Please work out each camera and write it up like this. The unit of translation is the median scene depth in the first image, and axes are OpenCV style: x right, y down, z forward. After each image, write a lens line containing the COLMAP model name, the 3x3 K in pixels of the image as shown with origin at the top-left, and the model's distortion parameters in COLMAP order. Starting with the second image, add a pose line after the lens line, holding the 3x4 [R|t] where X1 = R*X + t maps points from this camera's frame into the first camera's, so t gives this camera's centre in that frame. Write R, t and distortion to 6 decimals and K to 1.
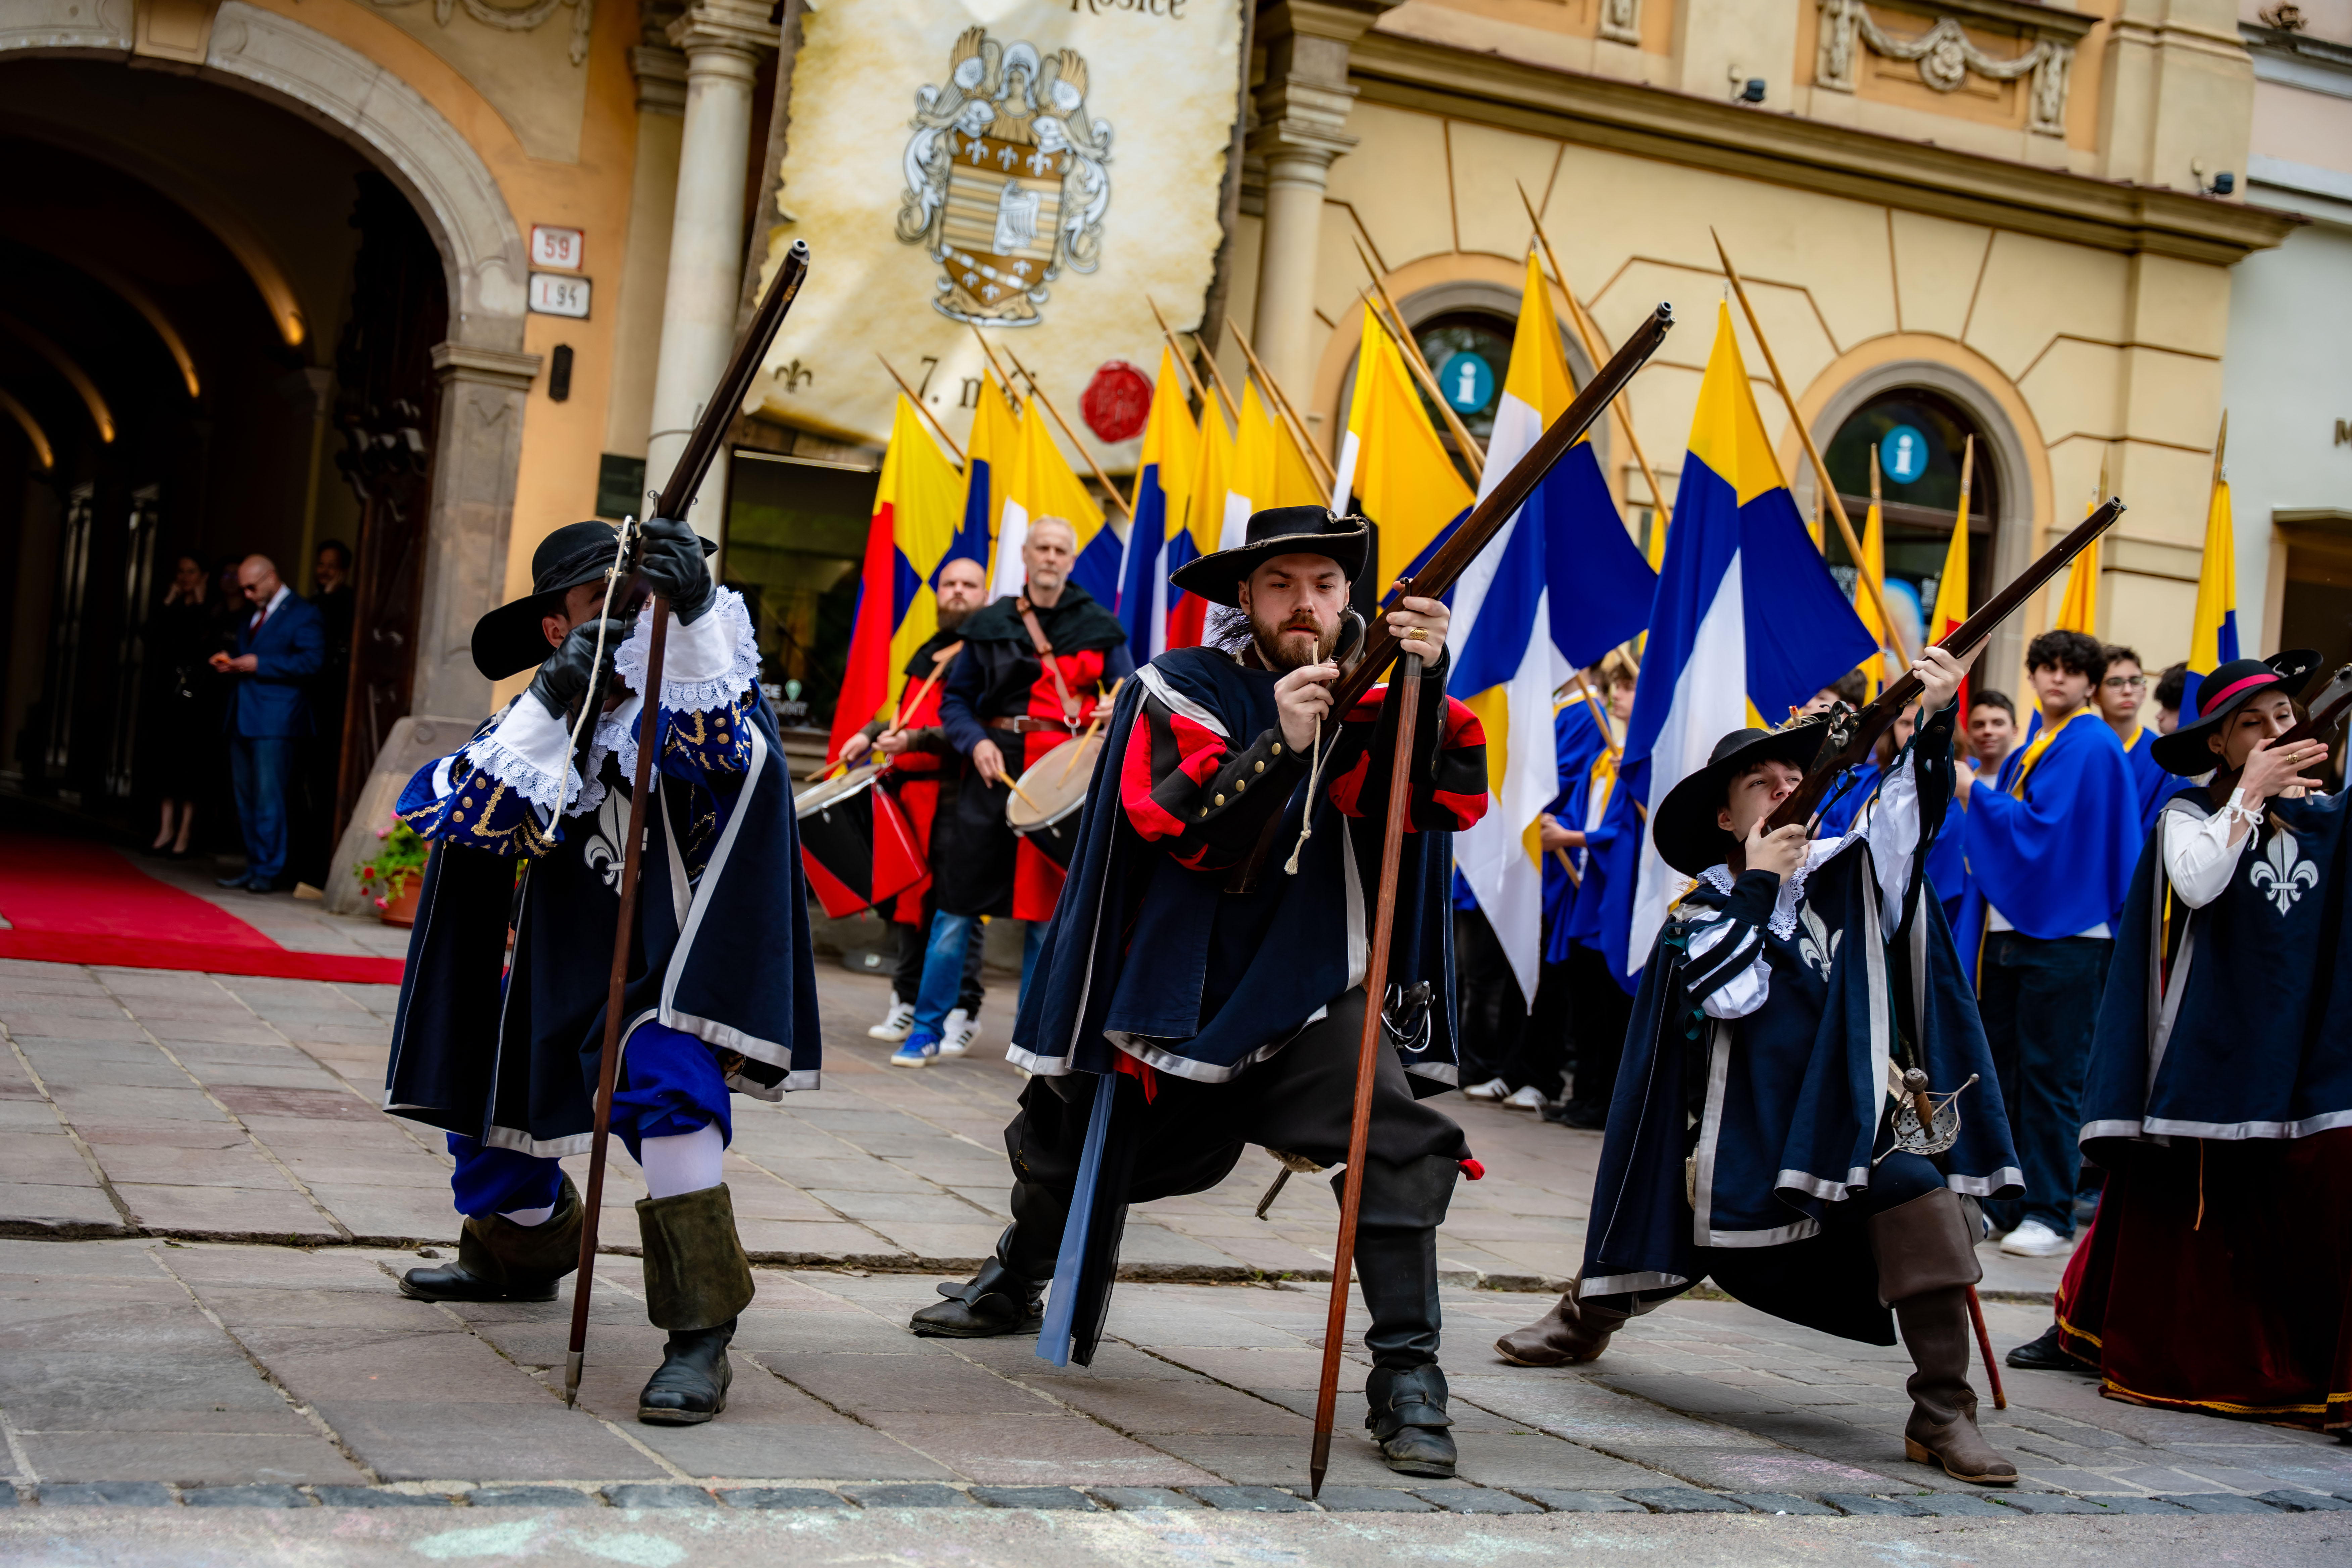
lens RADIAL K [[3250.9, 0, 1158.3], [0, 3250.9, 796.7], [0, 0, 1]] dist [0.018836, 0.039434]
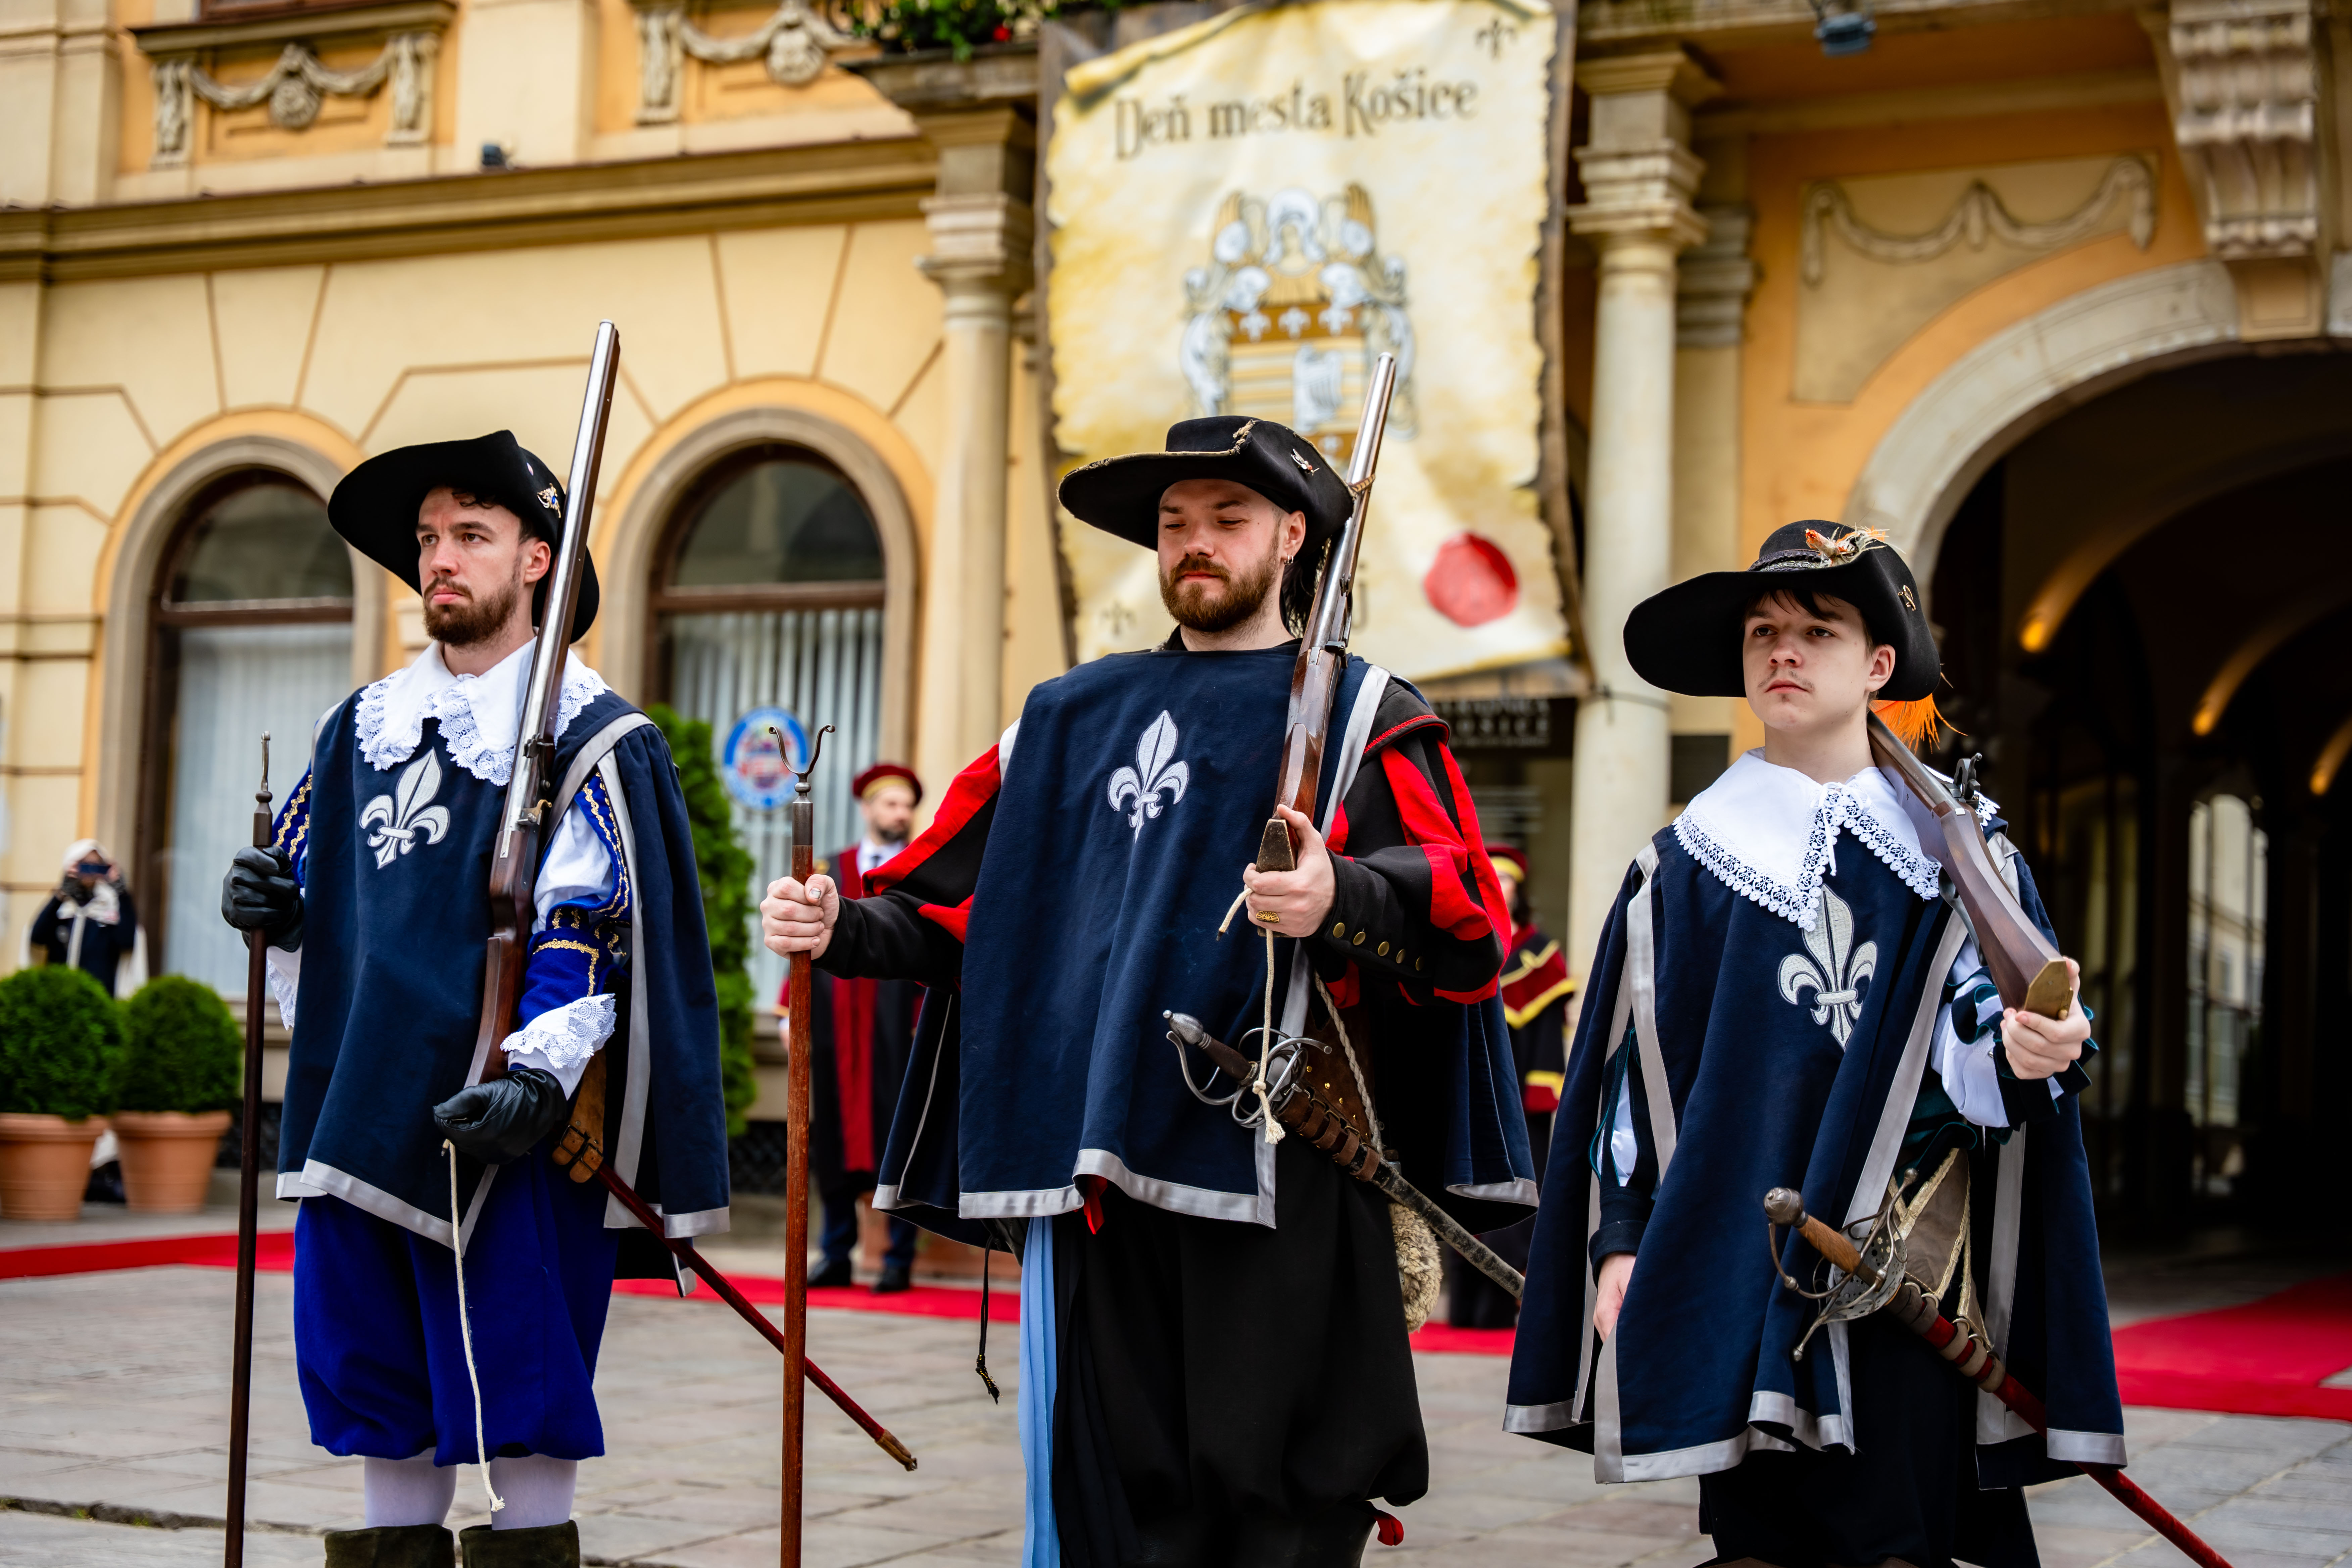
lens RADIAL K [[3945.9, 0, 1211.4], [0, 3945.9, 786.8], [0, 0, 1]] dist [0.012942, 0.143497]
pose [[0.633794, -0.131725, -0.762203, 0.277271], [0.033163, 0.989114, -0.143364, 0.026997], [0.772791, 0.065586, 0.631263, 0.135225]]
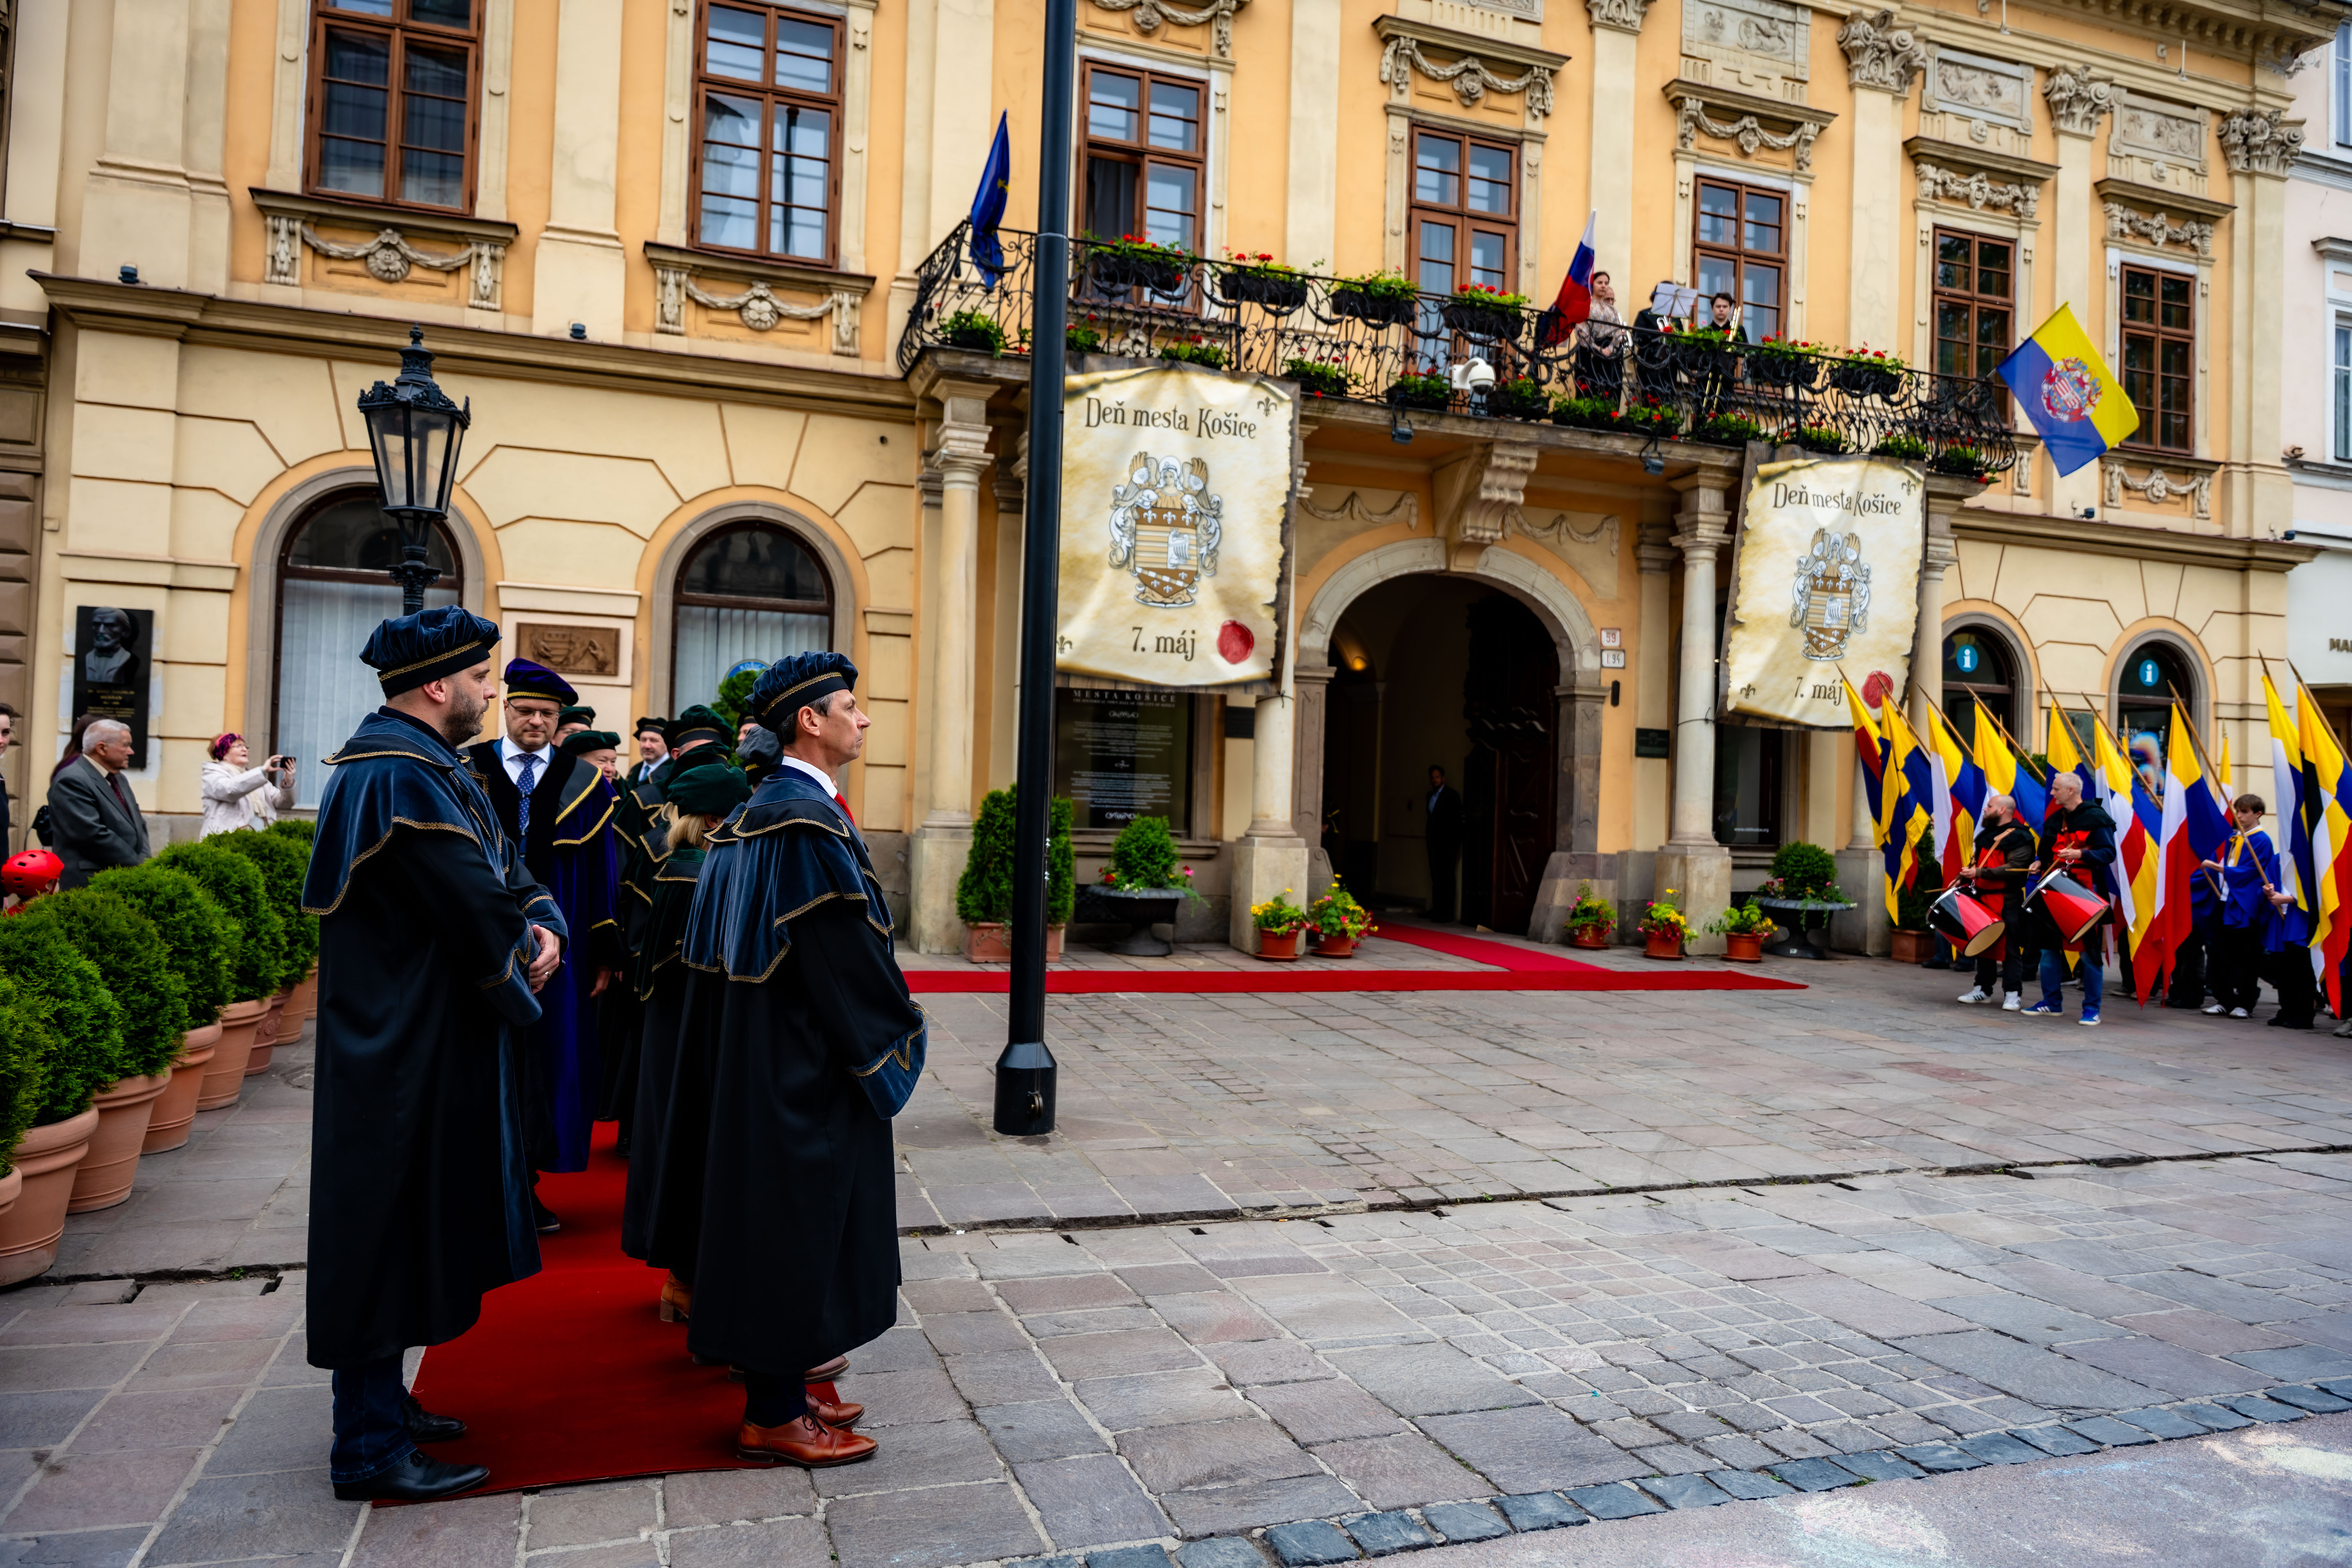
lens RADIAL K [[1555.8, 0, 1178.2], [0, 1555.8, 781.9], [0, 0, 1]] dist [0.010134, -0.022063]
pose [[0.994280, -0.064070, -0.085456, -0.397359], [0.063232, 0.997921, -0.012477, -0.076007], [0.086078, 0.007002, 0.996264, -0.088369]]
